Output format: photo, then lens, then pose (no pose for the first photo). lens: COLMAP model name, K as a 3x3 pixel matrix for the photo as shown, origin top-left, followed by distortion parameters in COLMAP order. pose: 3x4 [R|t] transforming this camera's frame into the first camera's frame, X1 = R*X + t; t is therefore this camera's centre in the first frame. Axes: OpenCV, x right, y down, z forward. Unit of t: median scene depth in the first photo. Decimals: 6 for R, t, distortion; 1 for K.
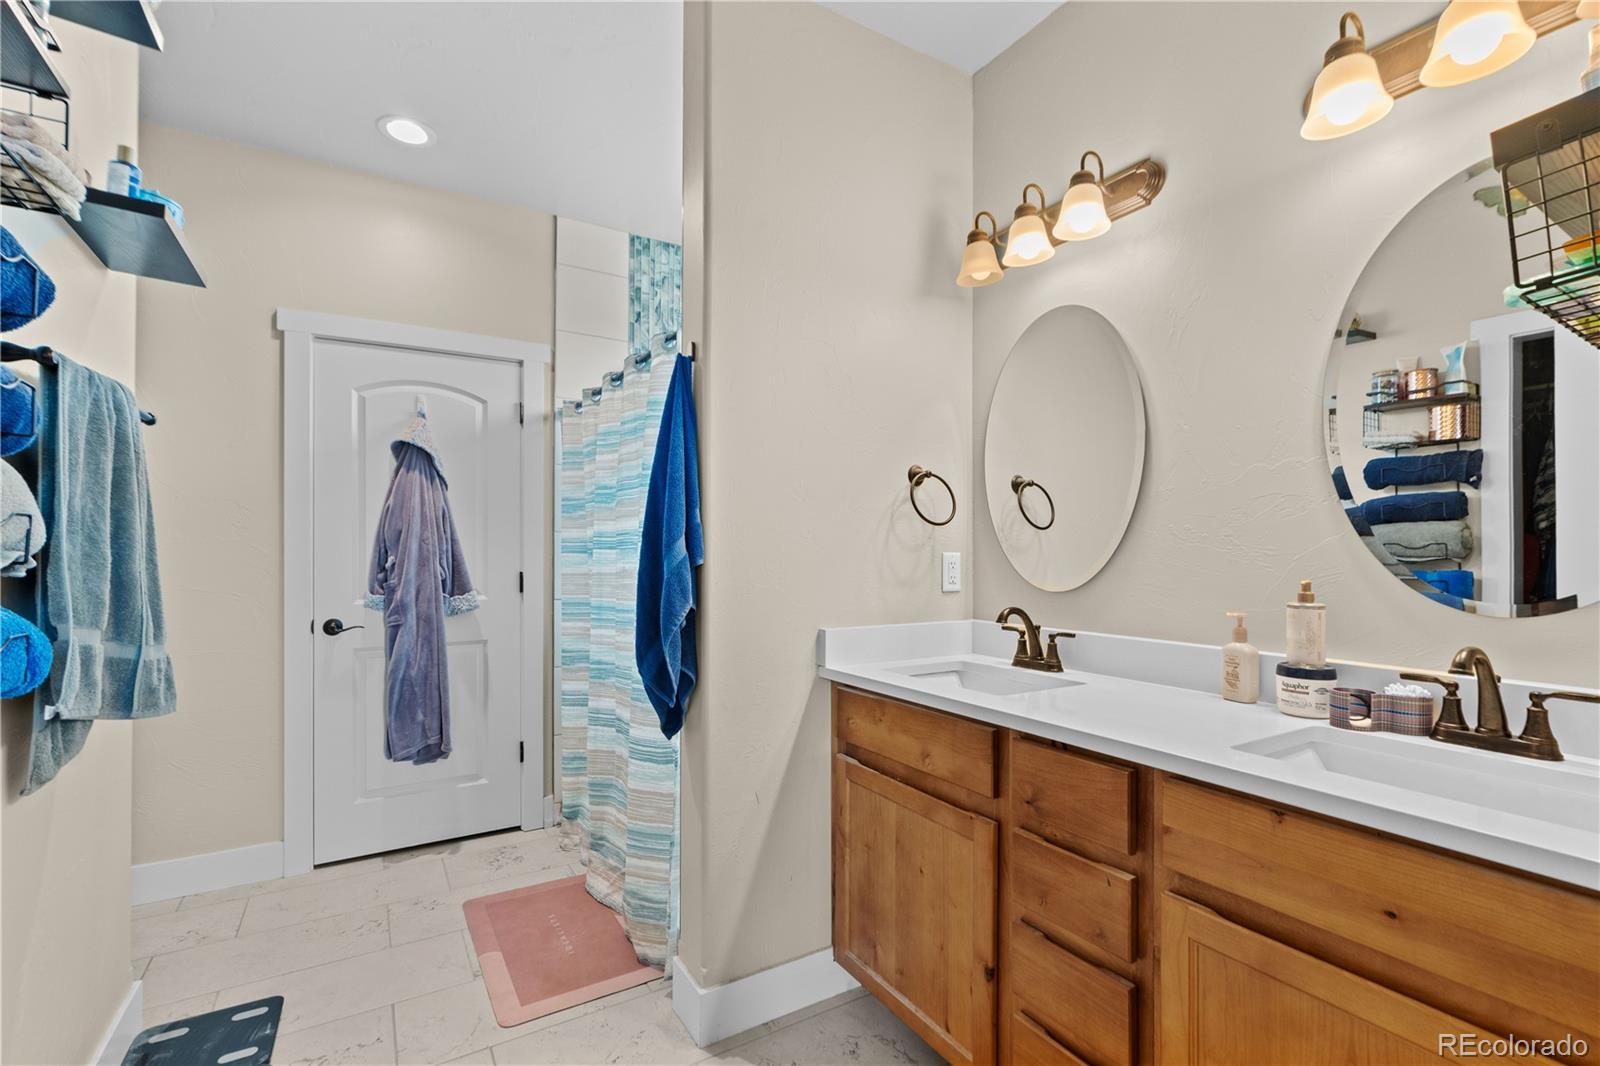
lens RADIAL K [[727.5, 0, 792.5], [0, 727.5, 538.6], [0, 0, 1]] dist [-0.011087, 0.005124]
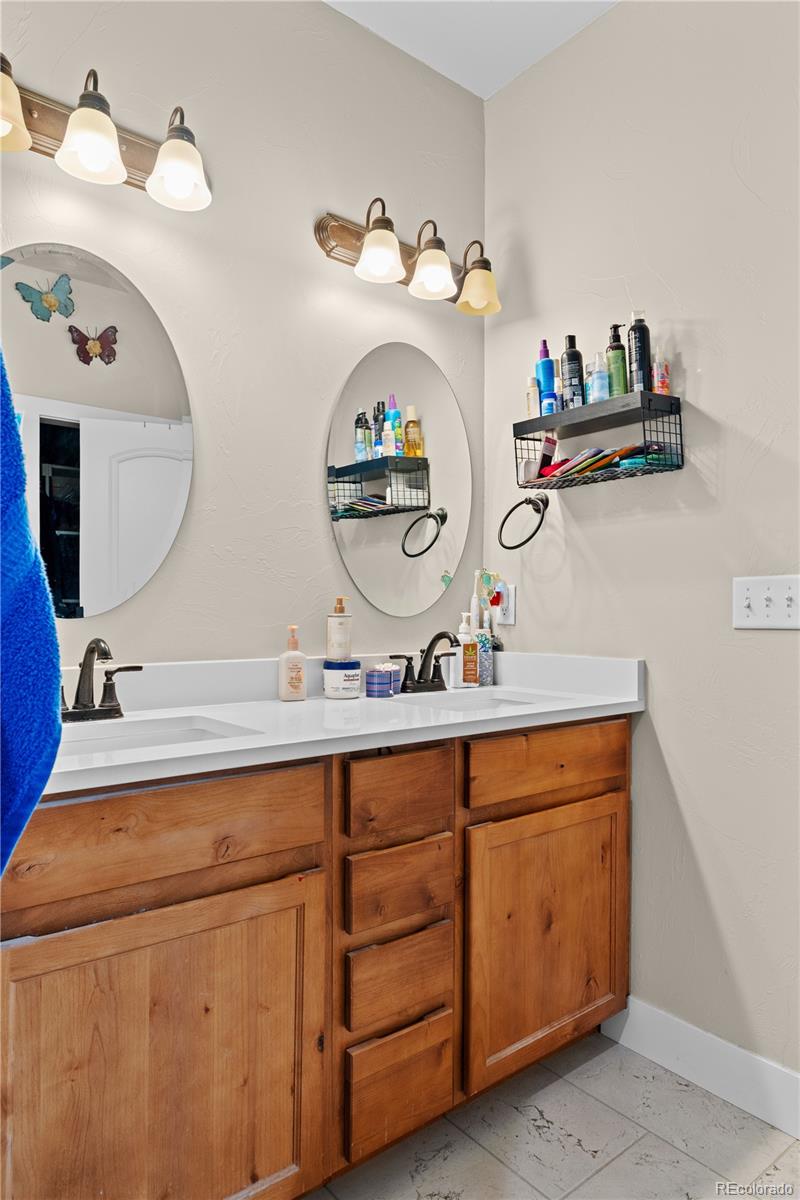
lens RADIAL K [[755.6, 0, 398.9], [0, 755.6, 607.1], [0, 0, 1]] dist [-0.014859, 0.007140]
pose [[-0.145409, 0.001798, 0.989370, -0.663948], [-0.019389, 0.999801, -0.004667, 0.080999], [-0.989182, -0.019861, -0.145345, 1.087197]]
